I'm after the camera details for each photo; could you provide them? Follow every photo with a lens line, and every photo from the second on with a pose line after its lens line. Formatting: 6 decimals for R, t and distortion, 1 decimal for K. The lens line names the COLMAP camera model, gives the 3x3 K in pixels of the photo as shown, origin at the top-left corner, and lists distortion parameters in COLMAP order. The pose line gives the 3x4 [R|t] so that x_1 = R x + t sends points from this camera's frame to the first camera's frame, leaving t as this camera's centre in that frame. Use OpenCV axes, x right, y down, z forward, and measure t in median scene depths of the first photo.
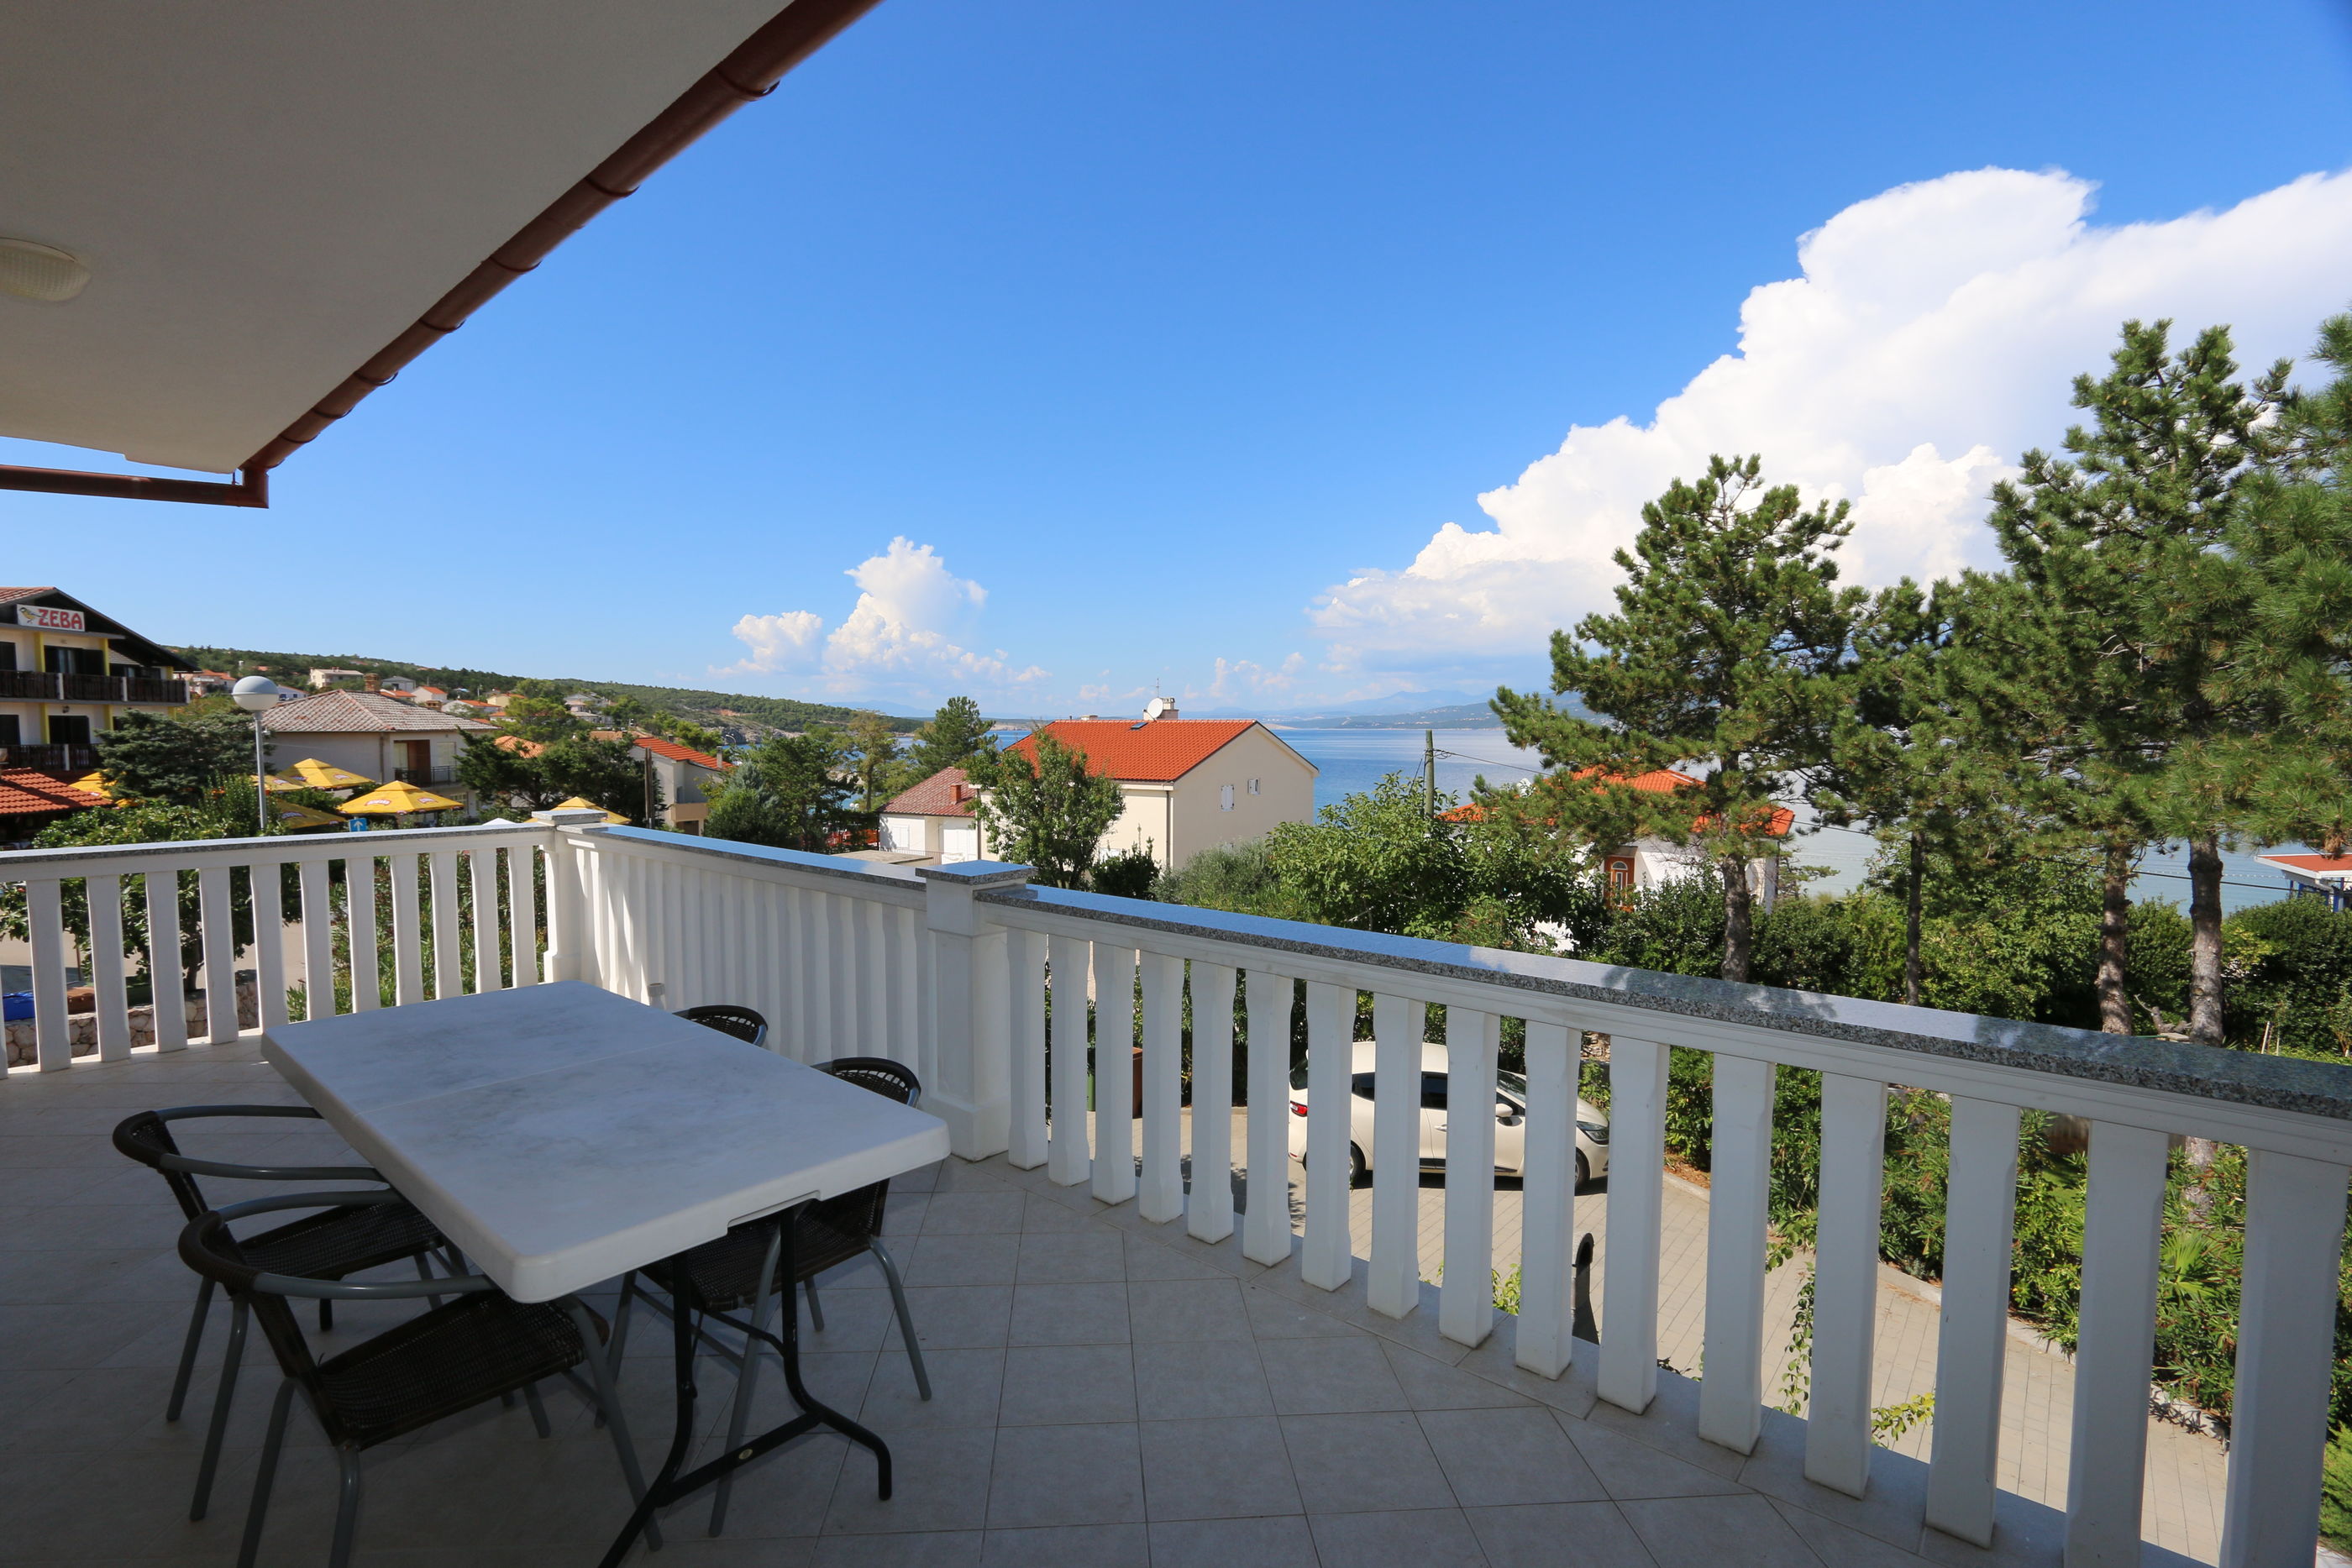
lens RADIAL K [[1077.9, 0, 1166.6], [0, 1077.9, 791.5], [0, 0, 1]] dist [-0.034964, 0.015217]
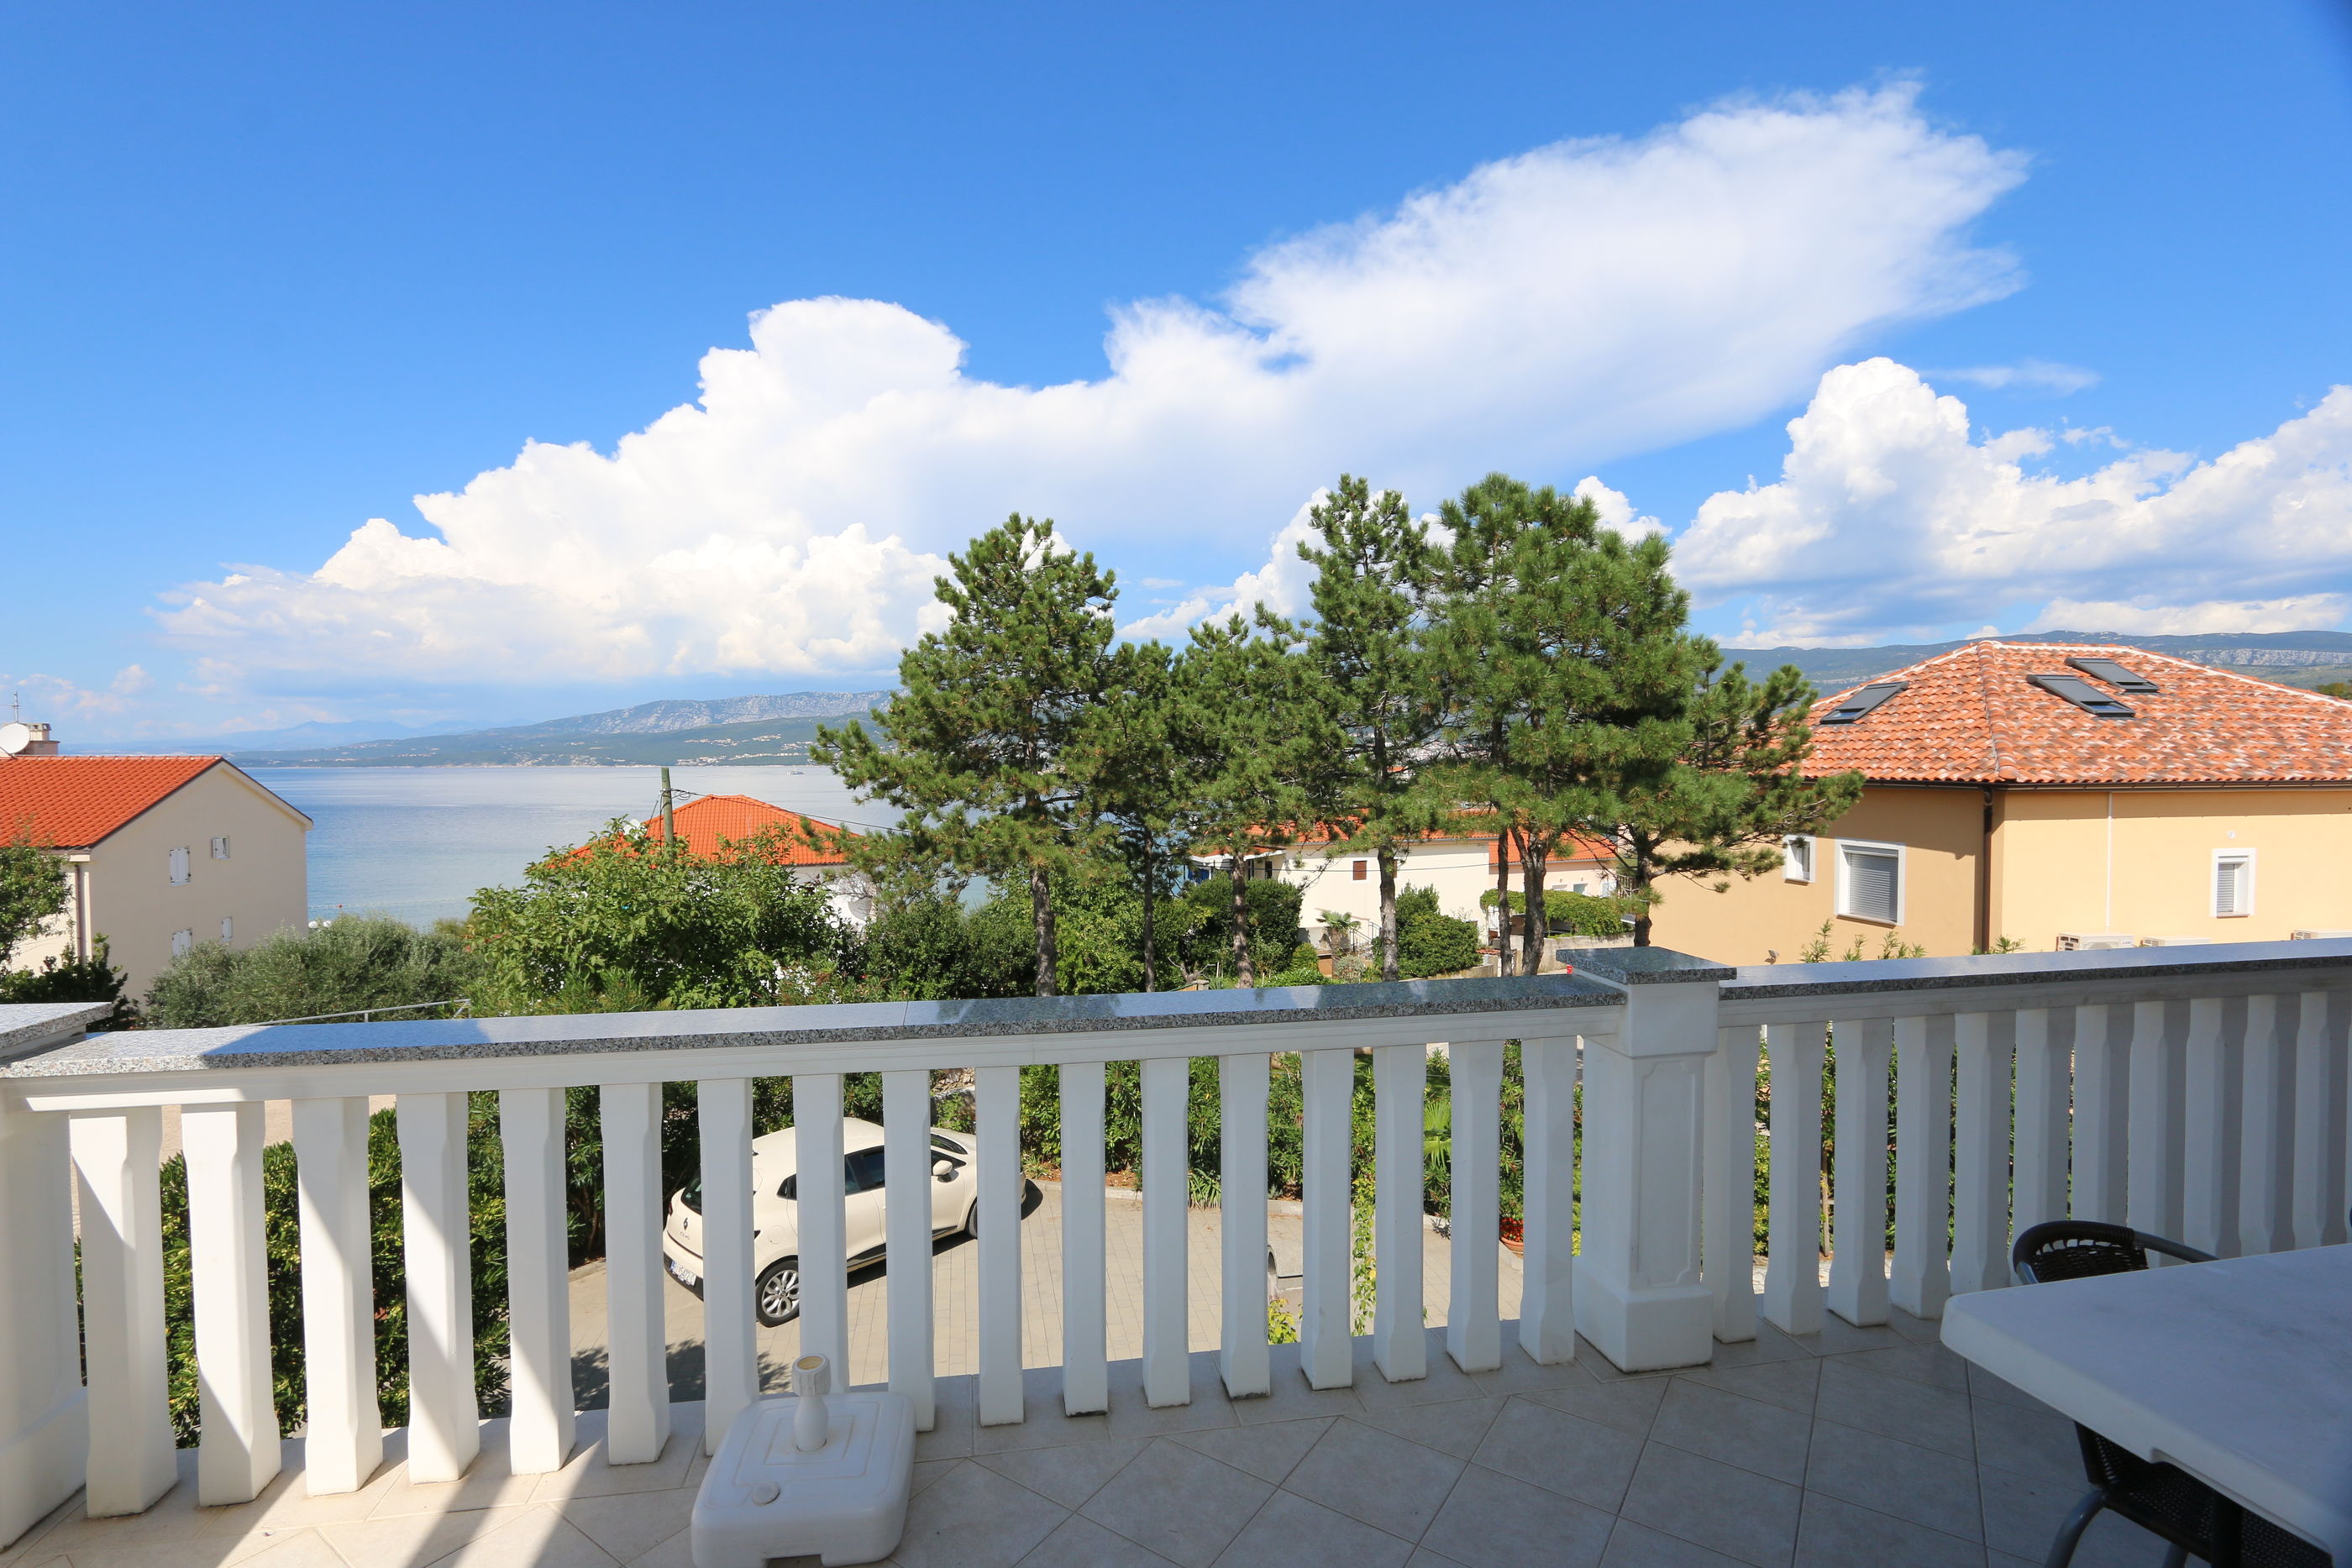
lens RADIAL K [[1073.6, 0, 1156.0], [0, 1073.6, 792.9], [0, 0, 1]] dist [-0.019178, 0.003195]
pose [[0.630989, -0.026888, 0.775326, -0.111676], [0.051500, 0.998646, -0.007280, -0.006394], [-0.774081, 0.044523, 0.631519, 0.092385]]
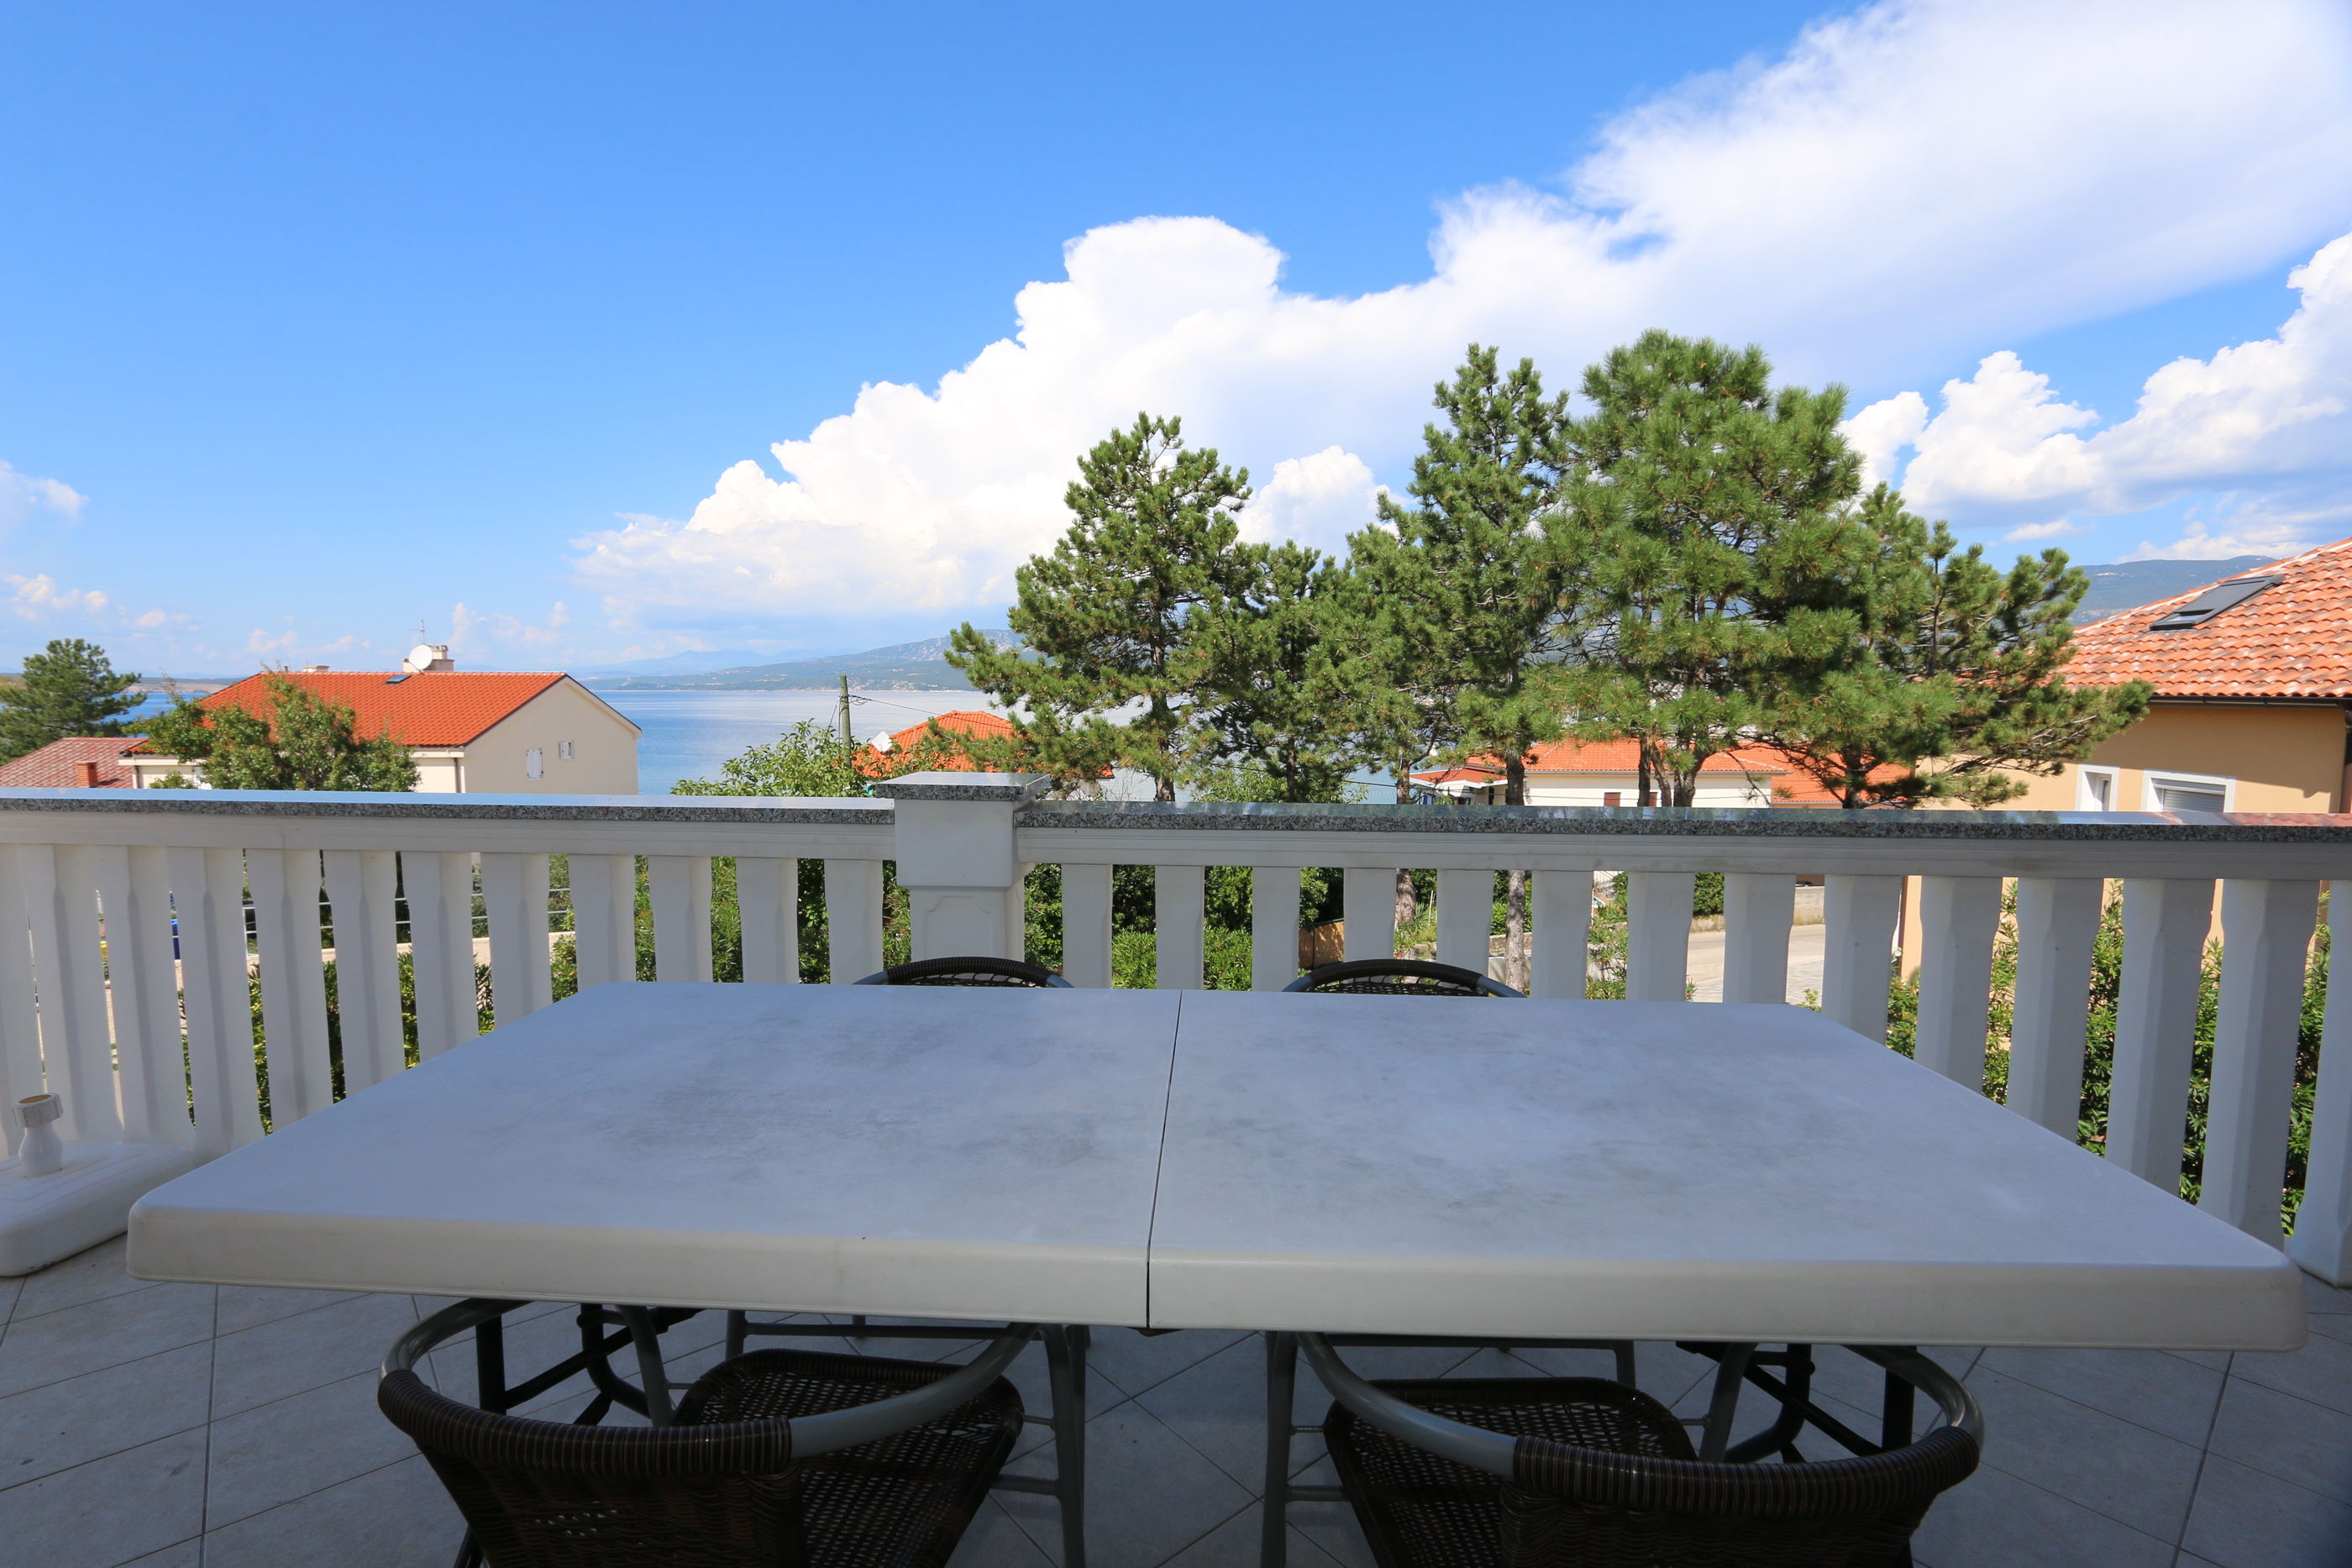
lens RADIAL K [[1073.6, 0, 1156.0], [0, 1073.6, 792.9], [0, 0, 1]] dist [-0.019178, 0.003195]
pose [[0.810847, -0.055121, 0.582657, -0.052969], [0.033292, 0.998287, 0.048111, 0.006122], [-0.584311, -0.019613, 0.811293, 0.050439]]
